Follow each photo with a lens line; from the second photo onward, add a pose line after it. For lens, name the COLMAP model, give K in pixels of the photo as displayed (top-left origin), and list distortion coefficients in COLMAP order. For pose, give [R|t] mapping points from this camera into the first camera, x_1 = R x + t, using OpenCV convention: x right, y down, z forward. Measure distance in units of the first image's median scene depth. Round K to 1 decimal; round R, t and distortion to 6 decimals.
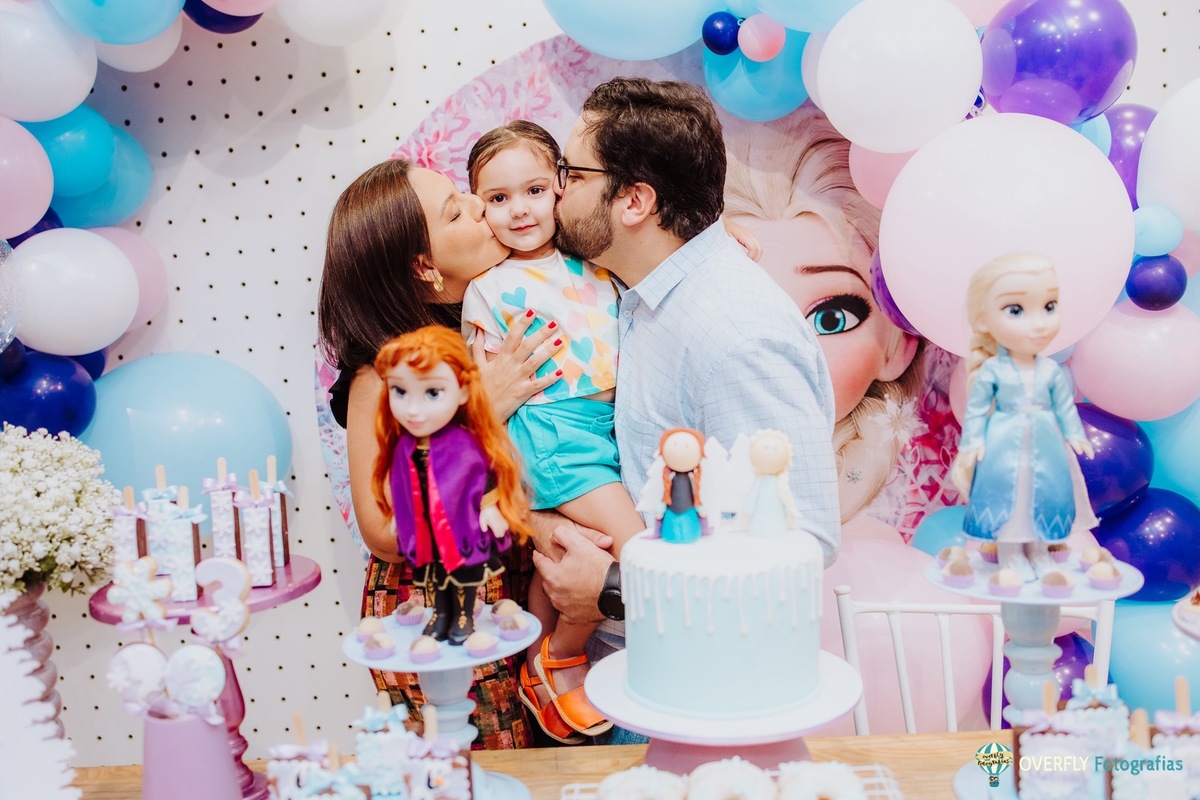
lens RADIAL K [[1269.5, 0, 600.0], [0, 1269.5, 400.0], [0, 0, 1]] dist [0.018035, 0.017413]
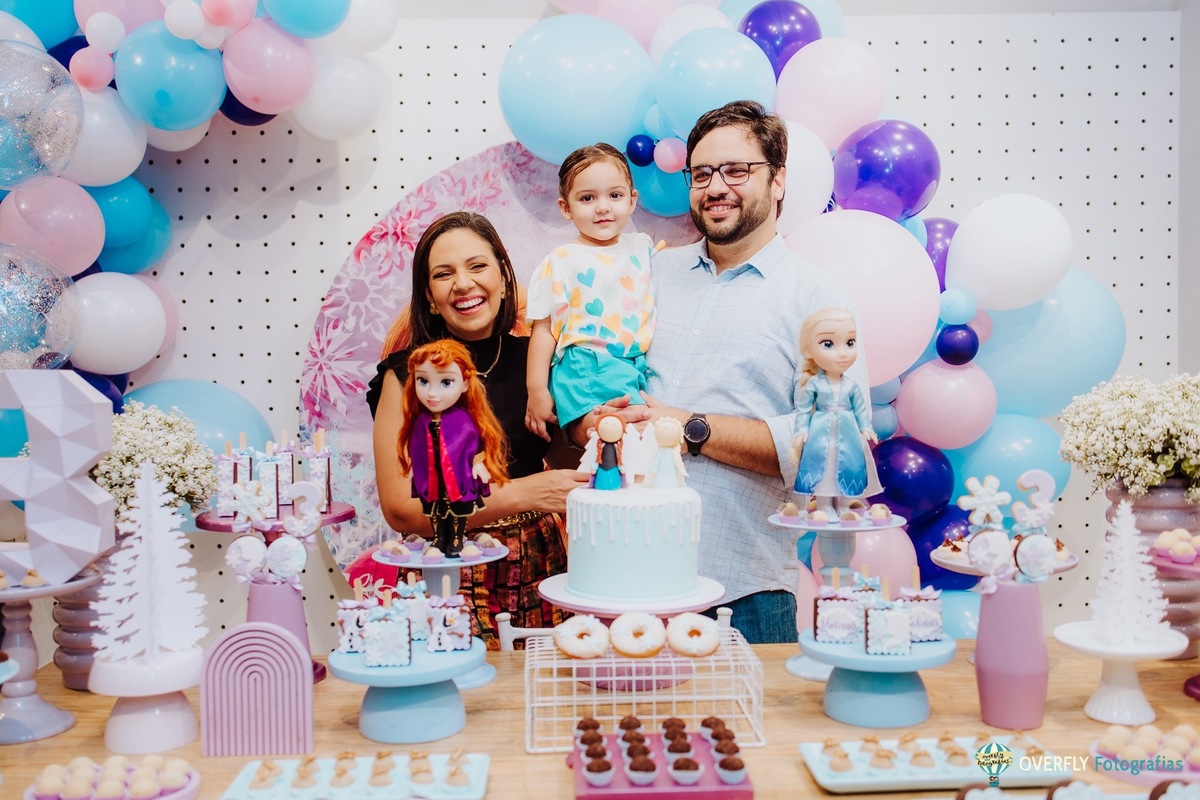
lens RADIAL K [[1269.5, 0, 600.0], [0, 1269.5, 400.0], [0, 0, 1]] dist [0.018035, 0.017413]
pose [[0.995755, 0.040553, 0.082626, -0.071800], [-0.034666, 0.996839, -0.071479, 0.112296], [-0.085263, 0.068312, 0.994014, -0.485787]]
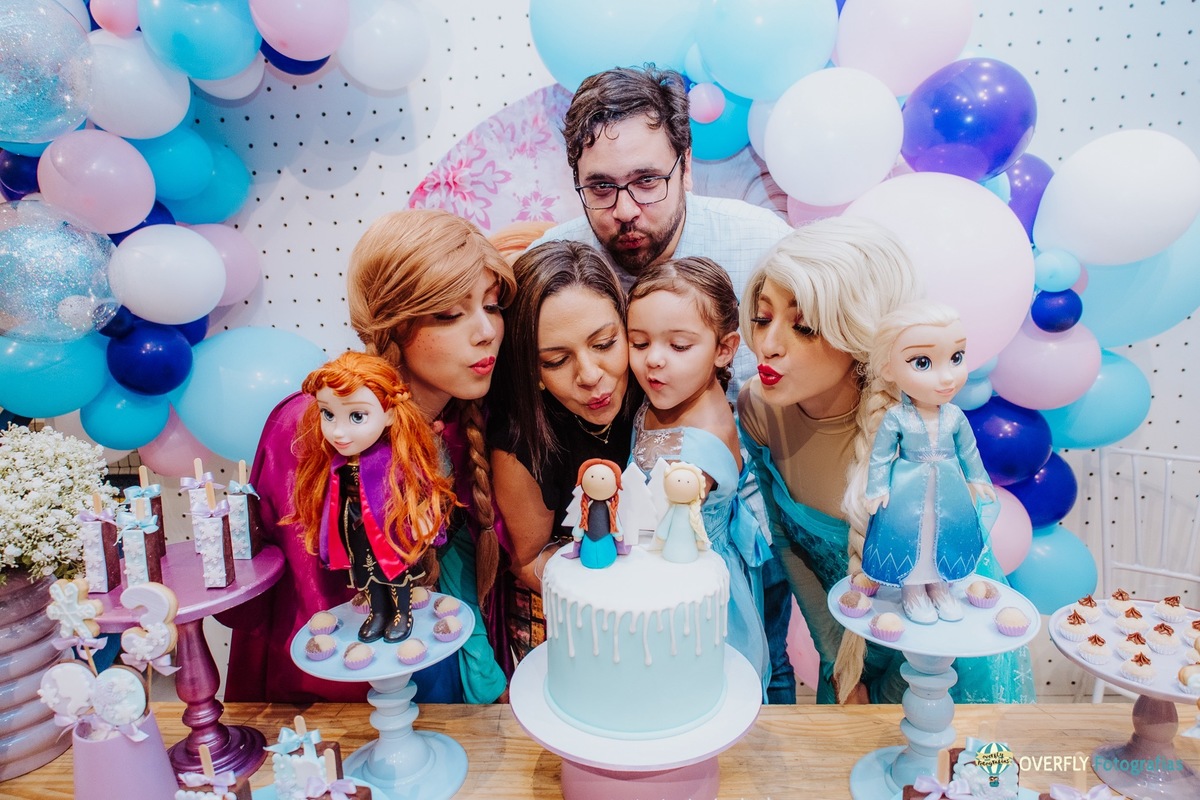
lens RADIAL K [[820.1, 0, 603.1], [0, 820.1, 415.4], [0, 0, 1]] dist [0.014195, 0.000336]
pose [[0.999255, 0.028030, -0.026534, 0.082202], [-0.025317, 0.994906, 0.097577, -0.080201], [0.029134, -0.096832, 0.994874, 0.320987]]
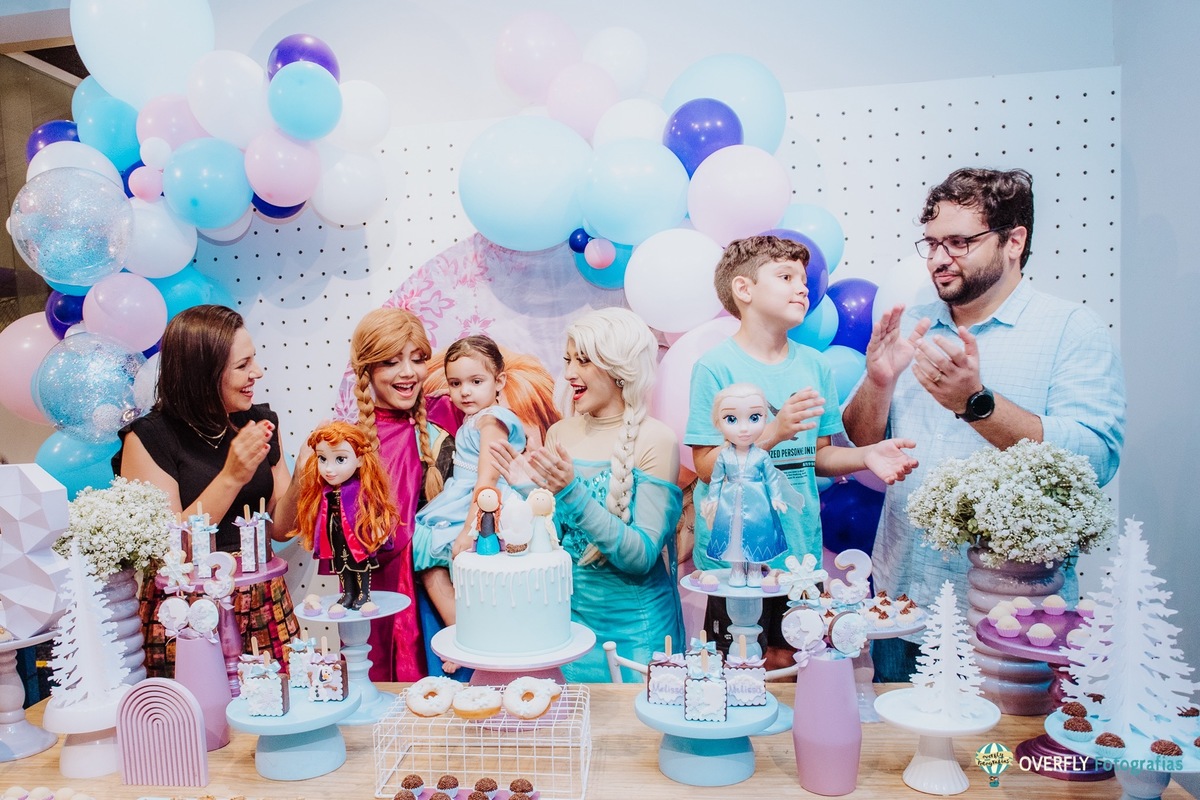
lens RADIAL K [[1016.2, 0, 501.3], [0, 1016.2, 473.7], [0, 0, 1]] dist [0.003283, -0.006409]
pose [[0.992678, 0.023471, -0.118490, 0.238214], [-0.023623, 0.999721, 0.000121, 0.004015], [0.118459, 0.002679, 0.992955, -0.340147]]
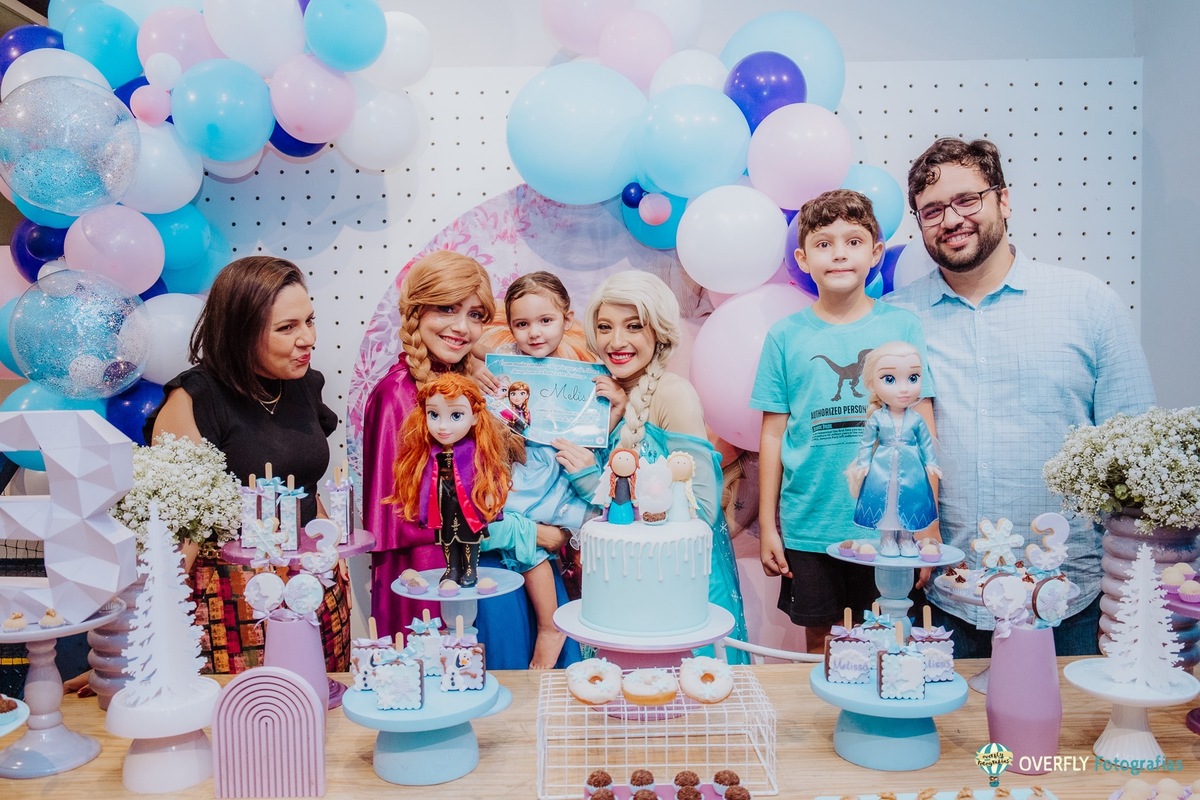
lens RADIAL K [[1053.2, 0, 611.5], [0, 1053.2, 417.2], [0, 0, 1]] dist [-0.013437, 0.007484]
pose [[0.996916, 0.039690, 0.067704, -0.038447], [-0.036515, 0.998204, -0.047498, 0.045278], [-0.069468, 0.044879, 0.996574, -0.262955]]
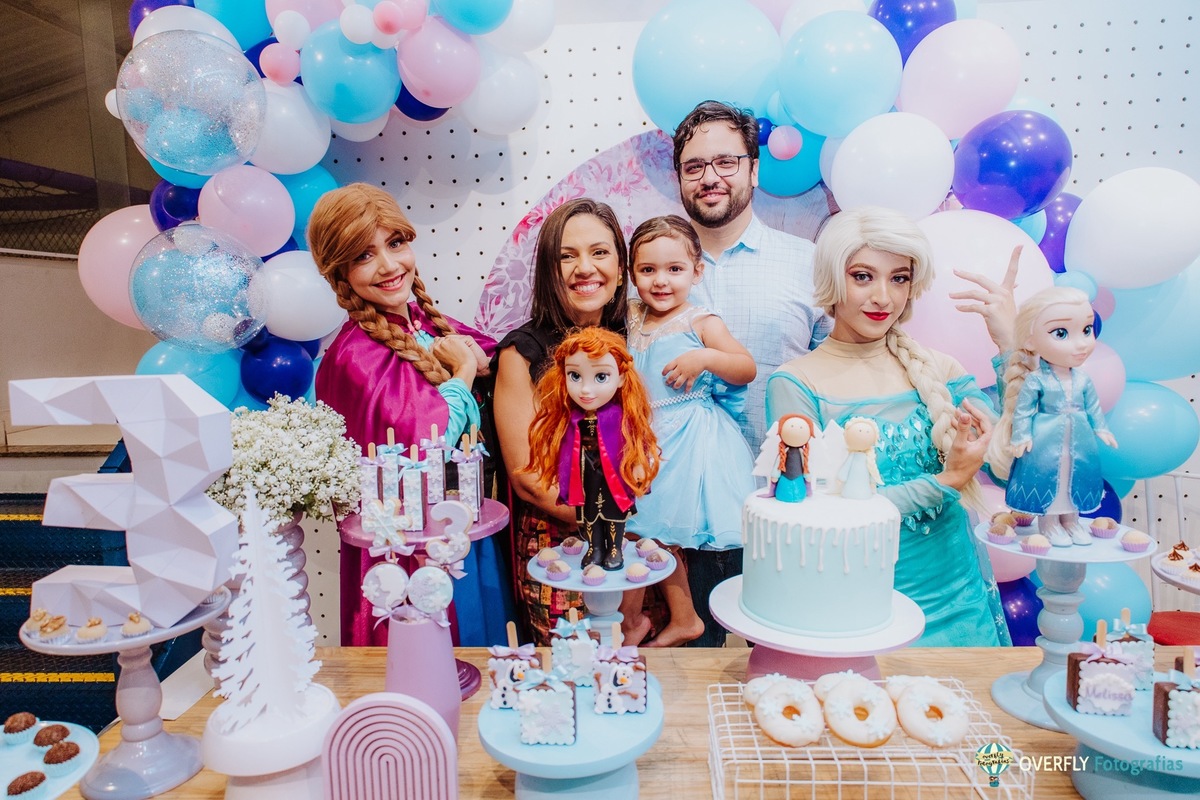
lens RADIAL K [[847.2, 0, 604.1], [0, 847.2, 412.2], [0, 0, 1]] dist [0.017417, 0.002515]
pose [[0.999307, 0.035965, -0.009561, -0.123751], [-0.035773, 0.999169, 0.019544, 0.010227], [0.010255, -0.019188, 0.999763, 0.122071]]
